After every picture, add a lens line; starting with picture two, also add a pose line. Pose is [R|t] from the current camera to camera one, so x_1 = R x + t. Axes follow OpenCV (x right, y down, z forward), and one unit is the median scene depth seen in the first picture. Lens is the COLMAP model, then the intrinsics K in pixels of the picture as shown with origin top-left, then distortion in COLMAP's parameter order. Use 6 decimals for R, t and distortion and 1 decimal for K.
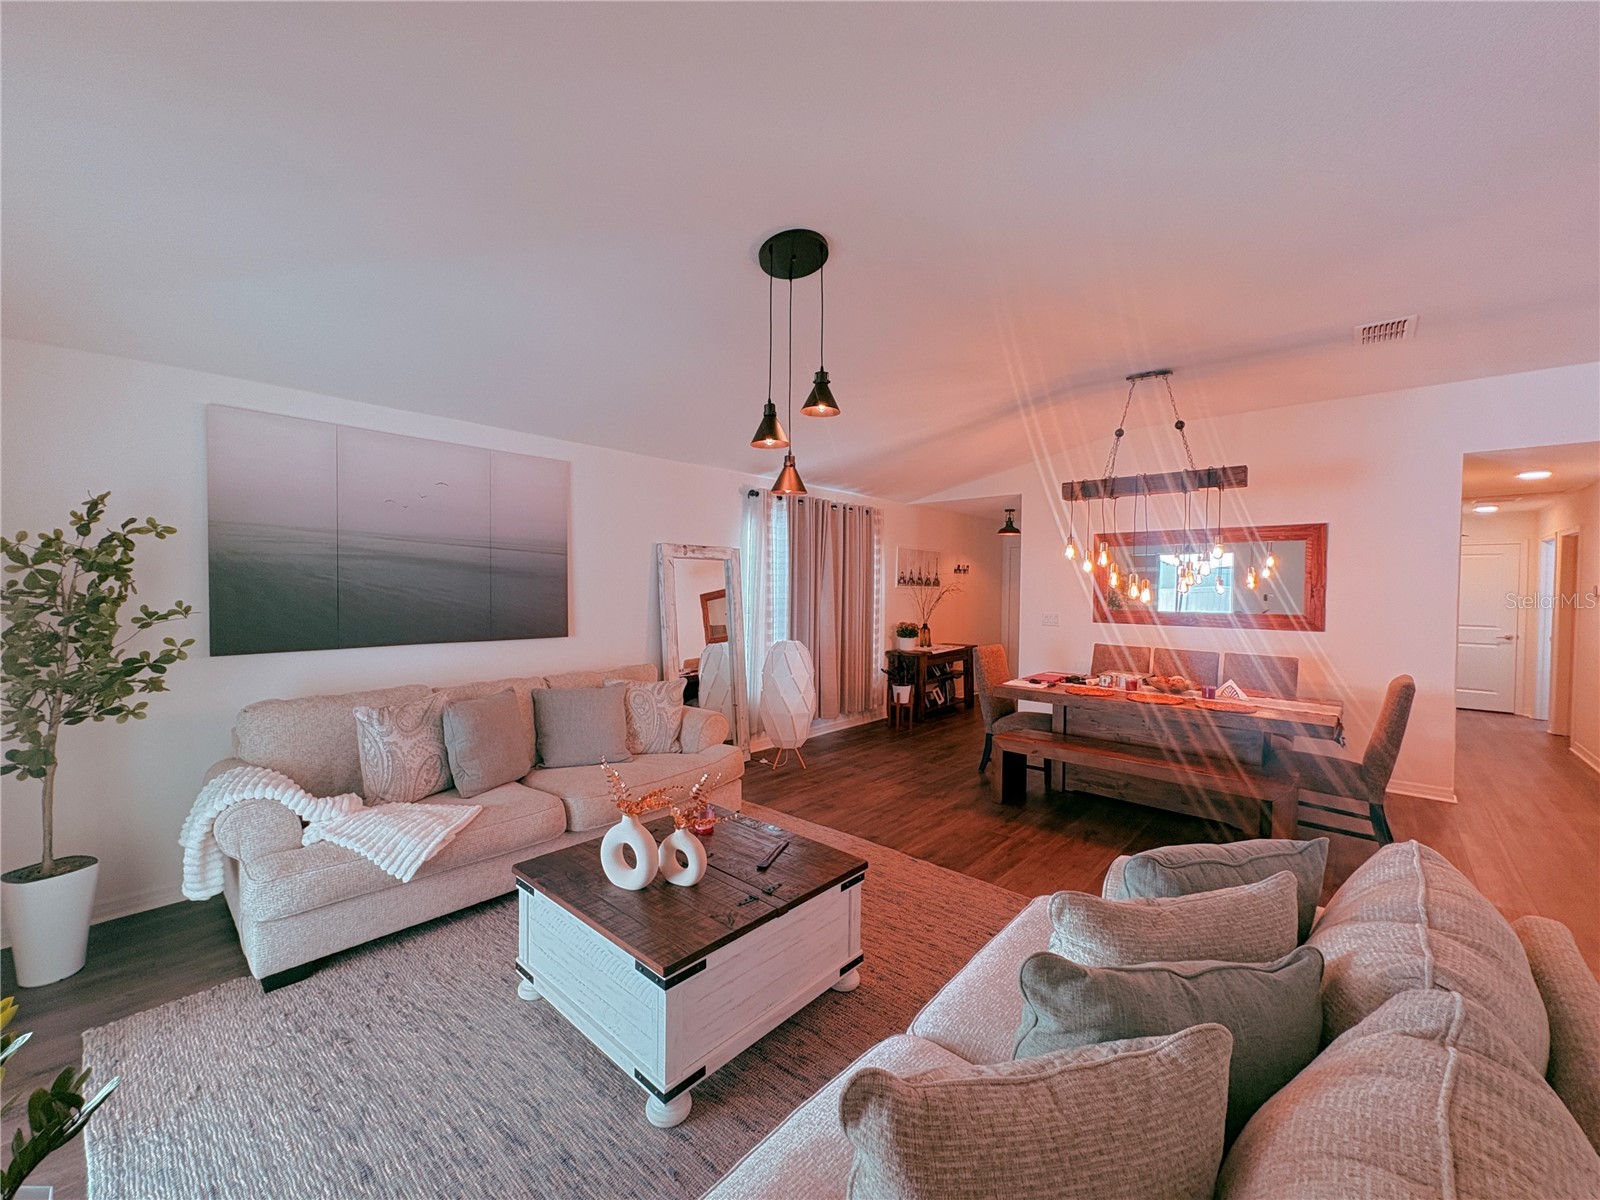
lens RADIAL K [[636.8, 0, 800.3], [0, 636.8, 600.0], [0, 0, 1]] dist [0.000704, -0.000046]
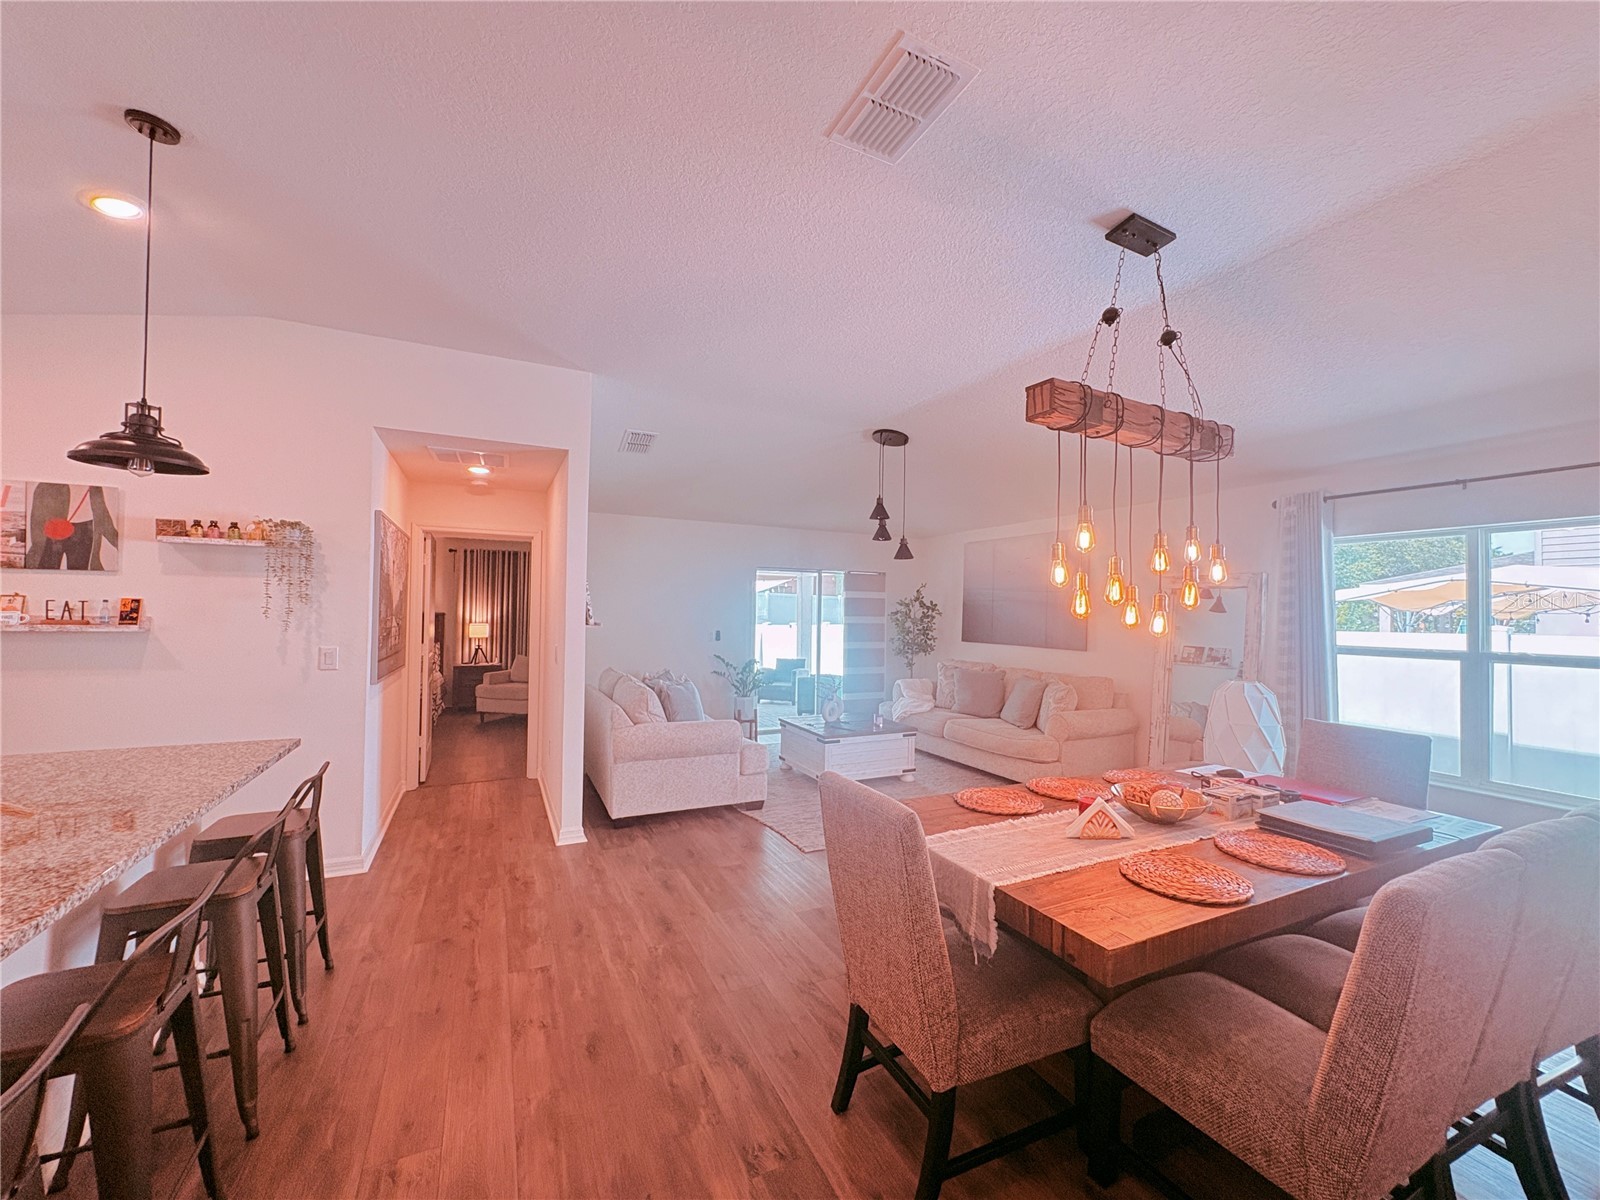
lens RADIAL K [[638.2, 0, 798.3], [0, 638.2, 603.4], [0, 0, 1]] dist [0.000246, -0.000148]
pose [[-0.376500, -0.024559, -0.926091, 1.266967], [-0.038876, 0.999187, -0.010693, -0.008540], [0.925601, 0.031977, -0.377148, 1.007664]]
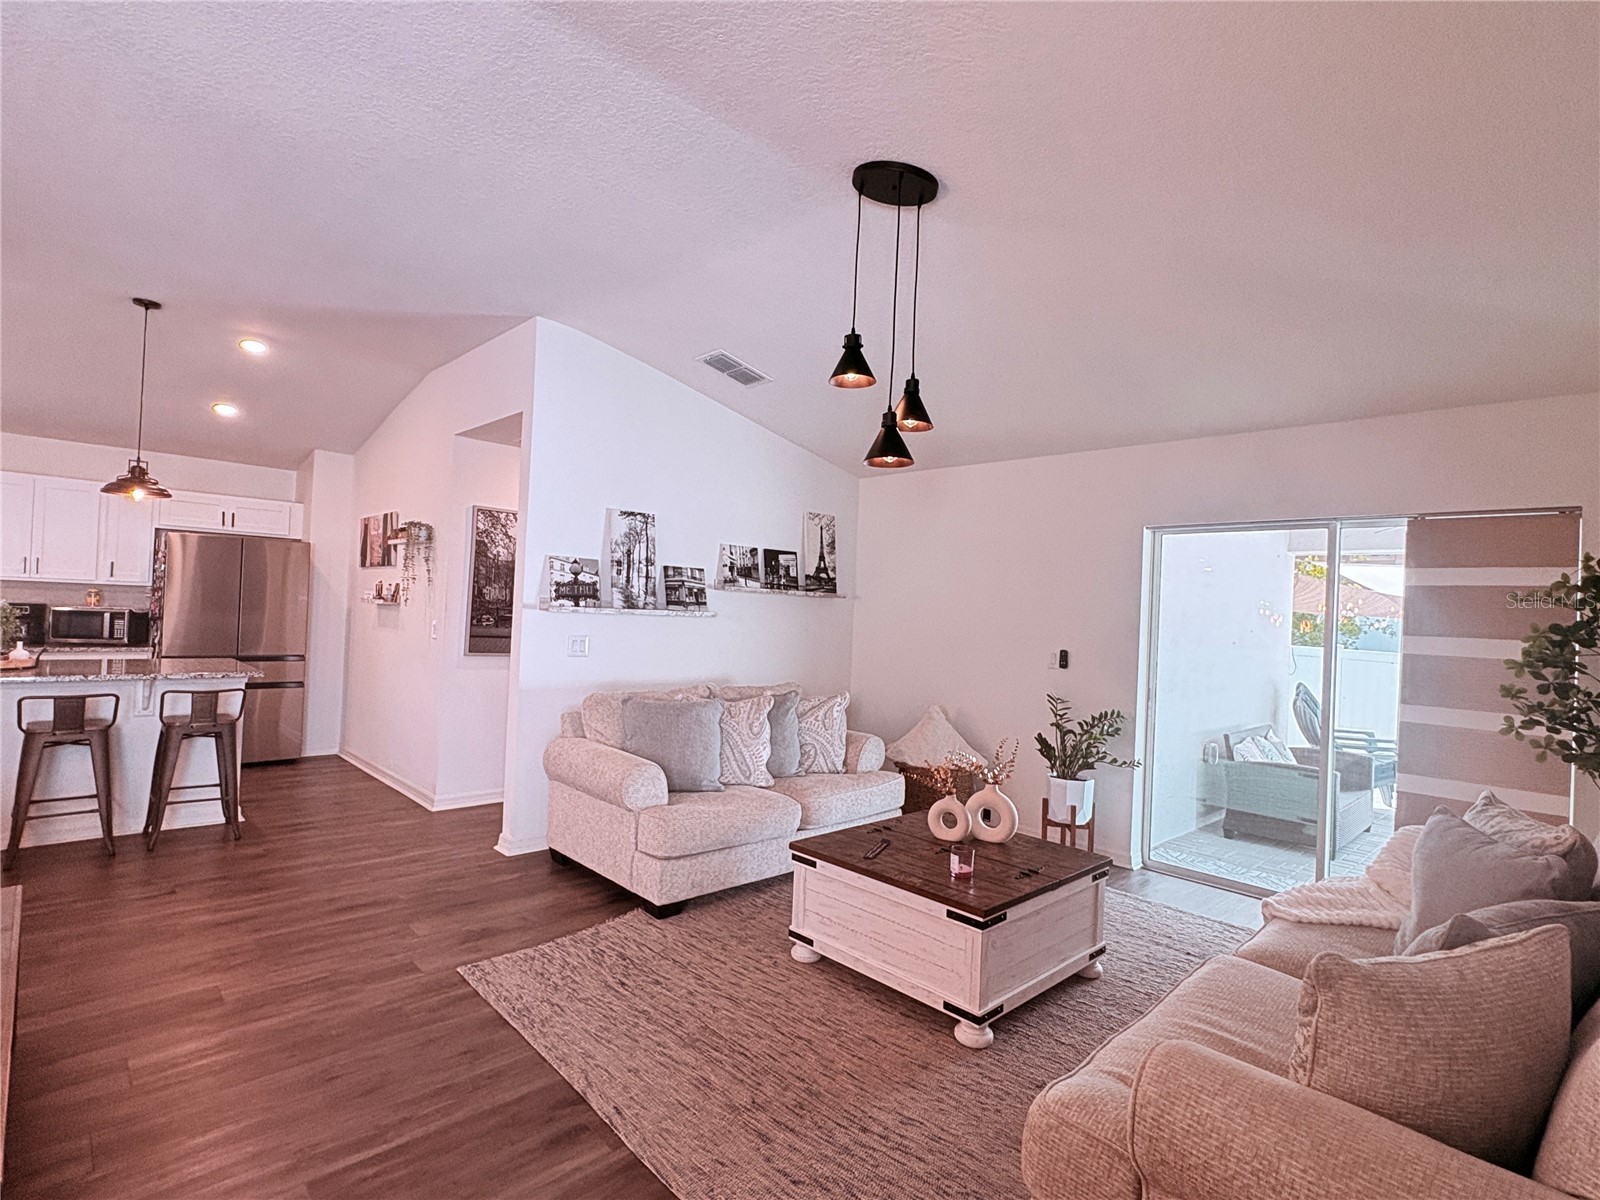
lens RADIAL K [[791.3, 0, 797.7], [0, 791.3, 602.7], [0, 0, 1]] dist [0.000470, -0.000286]
pose [[-0.995907, -0.050410, 0.075019, 0.006837], [-0.049630, 0.998693, 0.012226, -0.009745], [-0.075538, 0.008453, -0.997107, 1.372331]]
